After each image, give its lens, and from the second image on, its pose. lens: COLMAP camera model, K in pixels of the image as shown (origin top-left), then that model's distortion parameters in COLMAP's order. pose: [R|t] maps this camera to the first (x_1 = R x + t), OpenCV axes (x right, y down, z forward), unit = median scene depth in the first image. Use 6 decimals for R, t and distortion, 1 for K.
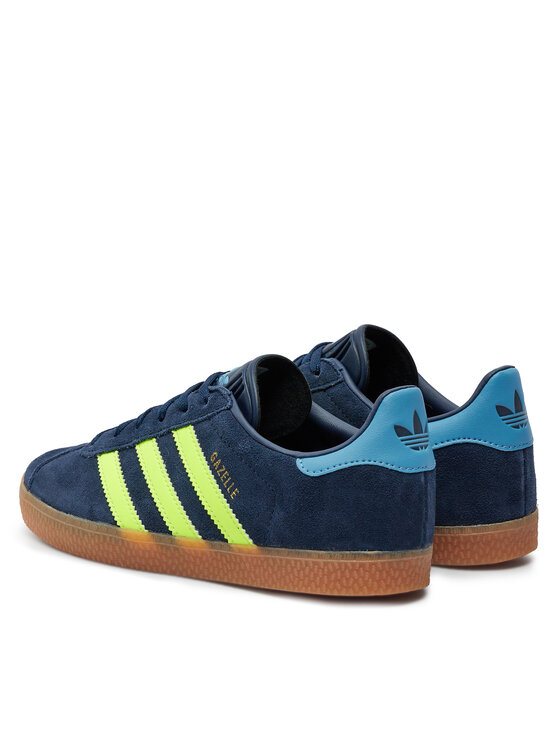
lens RADIAL K [[2161.6, 0, 280.1], [0, 2161.6, 372.4], [0, 0, 1]] dist [-0.655337, 0.000000]
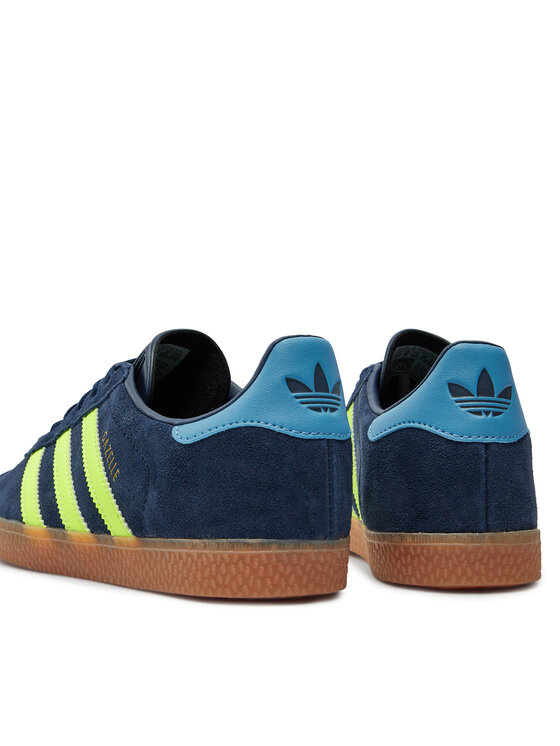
lens RADIAL K [[1098.5, 0, 277.8], [0, 1098.5, 376.0], [0, 0, 1]] dist [-0.178497, 0.000000]
pose [[0.987207, -0.016579, -0.158582, 0.111871], [-0.005501, 0.990446, -0.137789, 0.077934], [0.159351, 0.136899, 0.977684, 0.600607]]
